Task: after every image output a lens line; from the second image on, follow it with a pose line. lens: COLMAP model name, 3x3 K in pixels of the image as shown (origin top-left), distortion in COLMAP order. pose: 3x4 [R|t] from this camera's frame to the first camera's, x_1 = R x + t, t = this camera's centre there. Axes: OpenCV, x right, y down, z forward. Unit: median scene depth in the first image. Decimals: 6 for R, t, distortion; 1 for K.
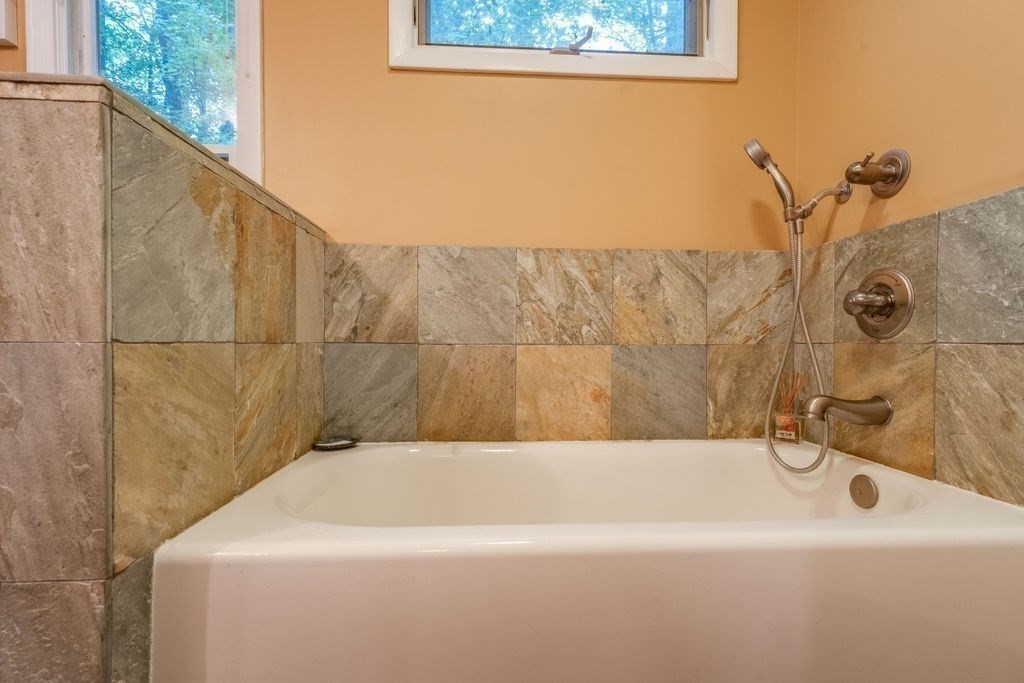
lens RADIAL K [[477.3, 0, 511.8], [0, 477.3, 342.0], [0, 0, 1]] dist [0.009252, -0.003495]
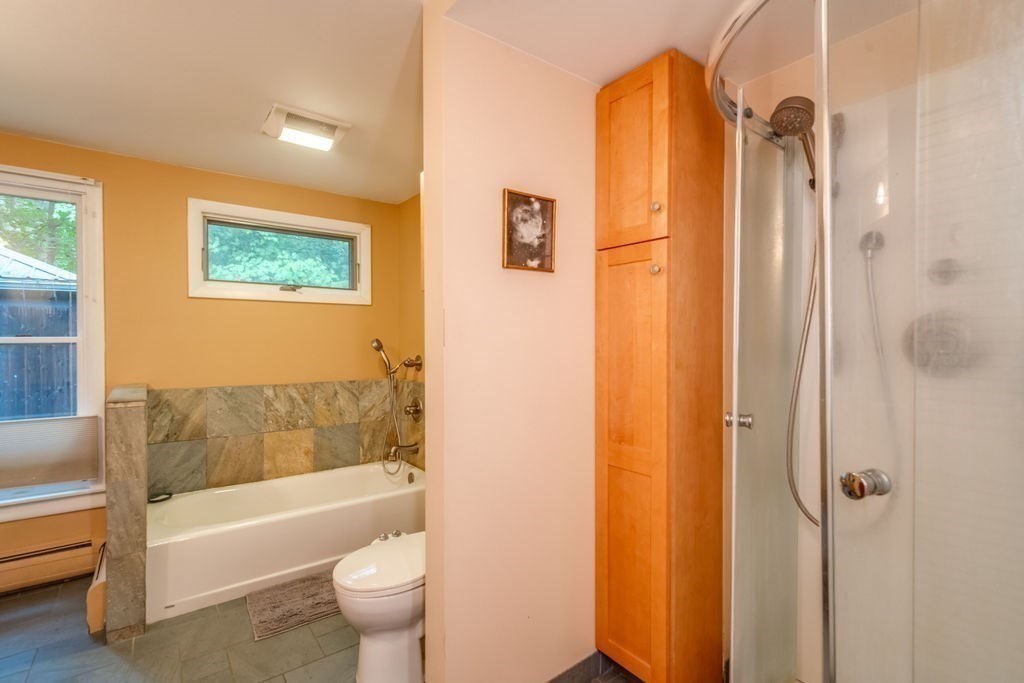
lens RADIAL K [[477.3, 0, 512.7], [0, 477.3, 341.8], [0, 0, 1]] dist [0.009252, -0.003495]
pose [[0.832930, -0.005557, 0.553350, -0.234558], [0.005676, 0.999983, 0.001499, -0.382650], [-0.553349, 0.001892, 0.832948, -1.297586]]
